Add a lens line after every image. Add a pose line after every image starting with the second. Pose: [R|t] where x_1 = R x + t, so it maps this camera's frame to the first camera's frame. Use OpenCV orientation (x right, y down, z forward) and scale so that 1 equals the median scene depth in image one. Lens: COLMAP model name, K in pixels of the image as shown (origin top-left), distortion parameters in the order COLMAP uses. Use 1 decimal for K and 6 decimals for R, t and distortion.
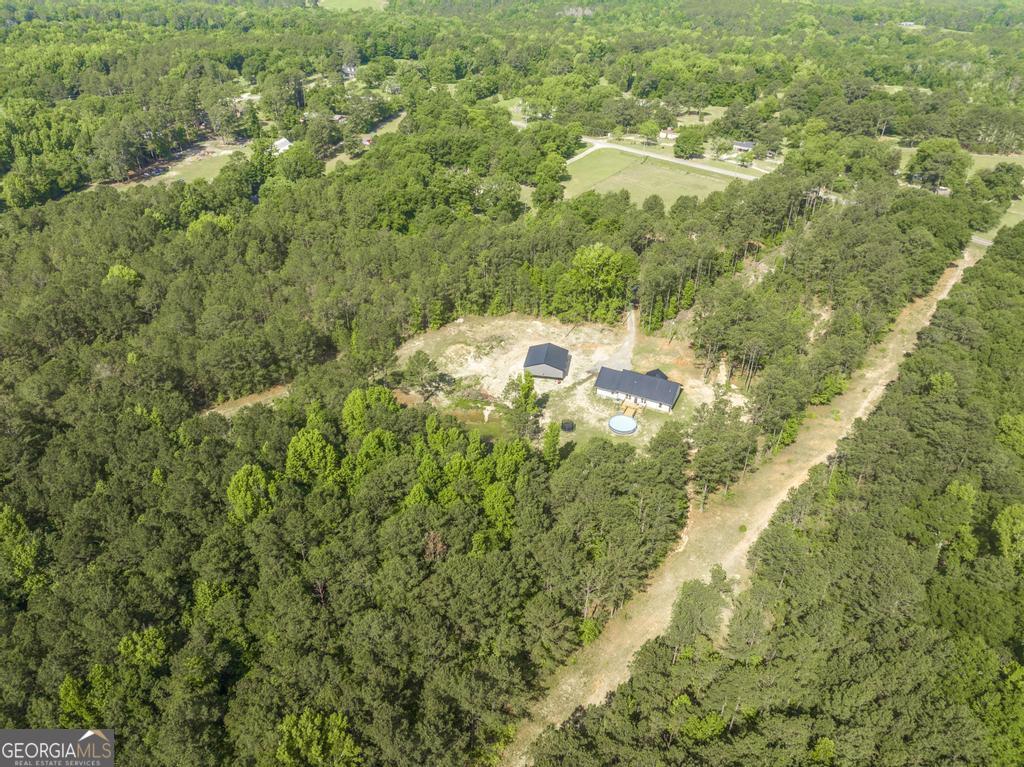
lens RADIAL K [[717.8, 0, 511.0], [0, 717.8, 385.1], [0, 0, 1]] dist [-0.042857, 0.012545]
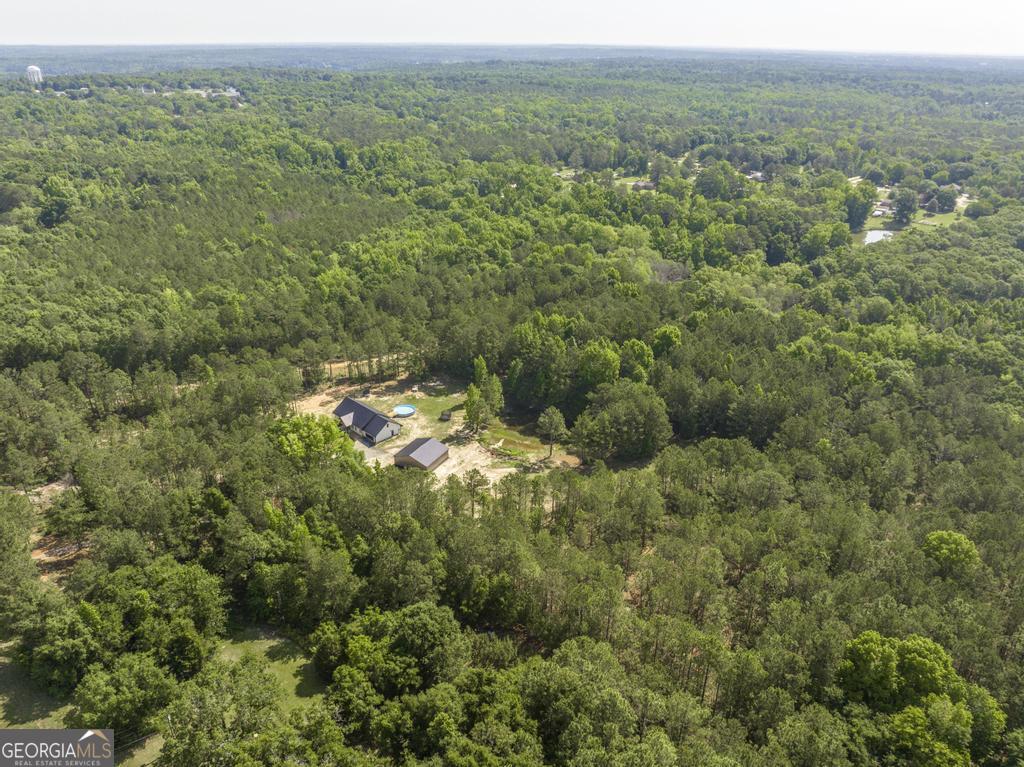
lens RADIAL K [[717.8, 0, 516.6], [0, 717.8, 390.8], [0, 0, 1]] dist [-0.042857, 0.012545]
pose [[-0.953857, -0.152979, 0.258368, -0.334626], [0.142399, 0.527082, 0.837799, -0.938228], [-0.264347, 0.835932, -0.480977, 1.434916]]
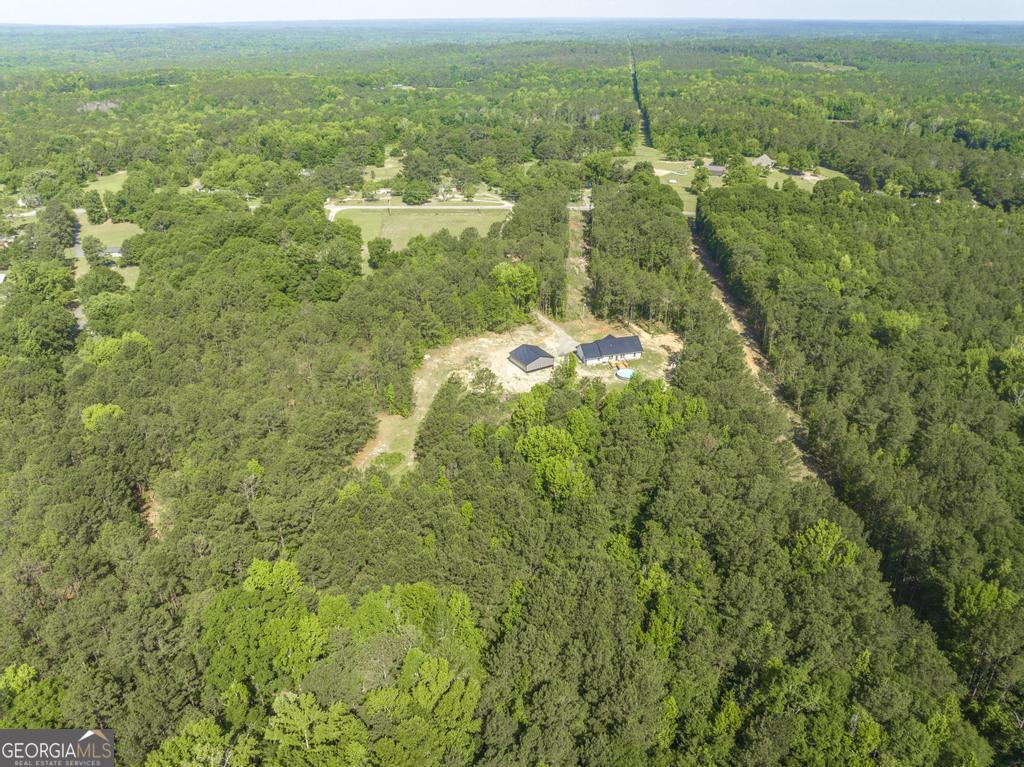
lens RADIAL K [[717.8, 0, 511.7], [0, 717.8, 378.9], [0, 0, 1]] dist [-0.042857, 0.012545]
pose [[0.757913, -0.309187, 0.574431, -0.709175], [0.366066, 0.930419, 0.017804, -0.035231], [-0.539966, 0.196786, 0.818359, 0.042366]]
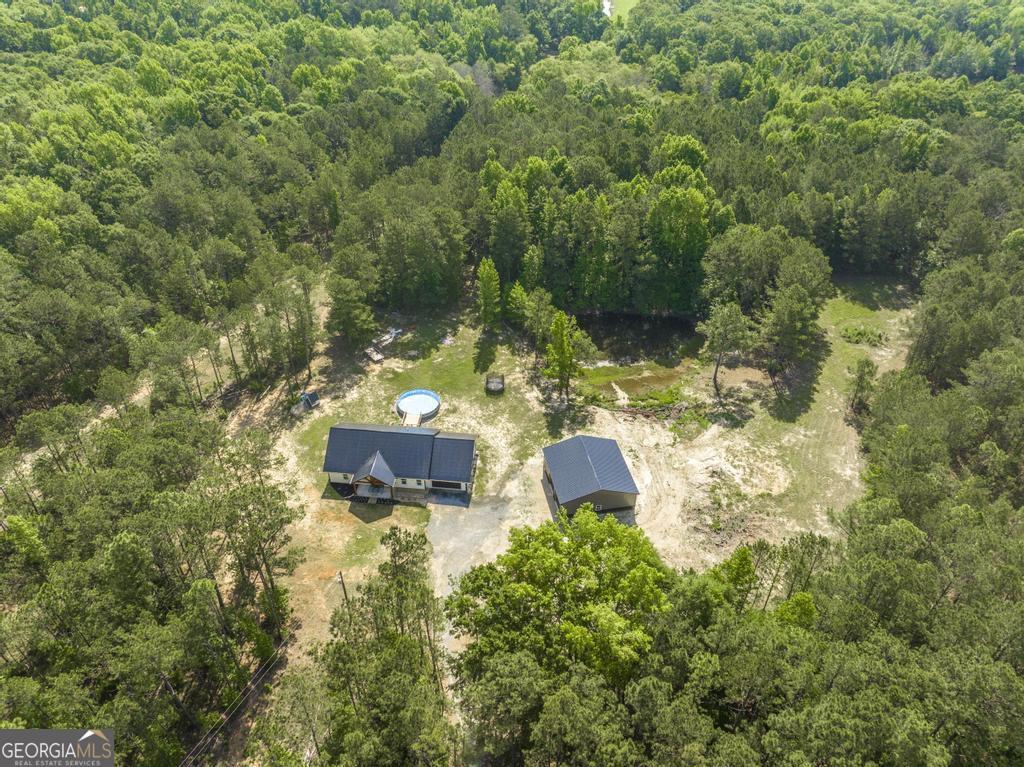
lens RADIAL K [[717.8, 0, 505.9], [0, 717.8, 386.1], [0, 0, 1]] dist [-0.042857, 0.012545]
pose [[-0.936312, 0.197914, -0.290086, 0.251730], [-0.208202, 0.352356, 0.912413, -0.534267], [0.282793, 0.914699, -0.288709, 1.124227]]
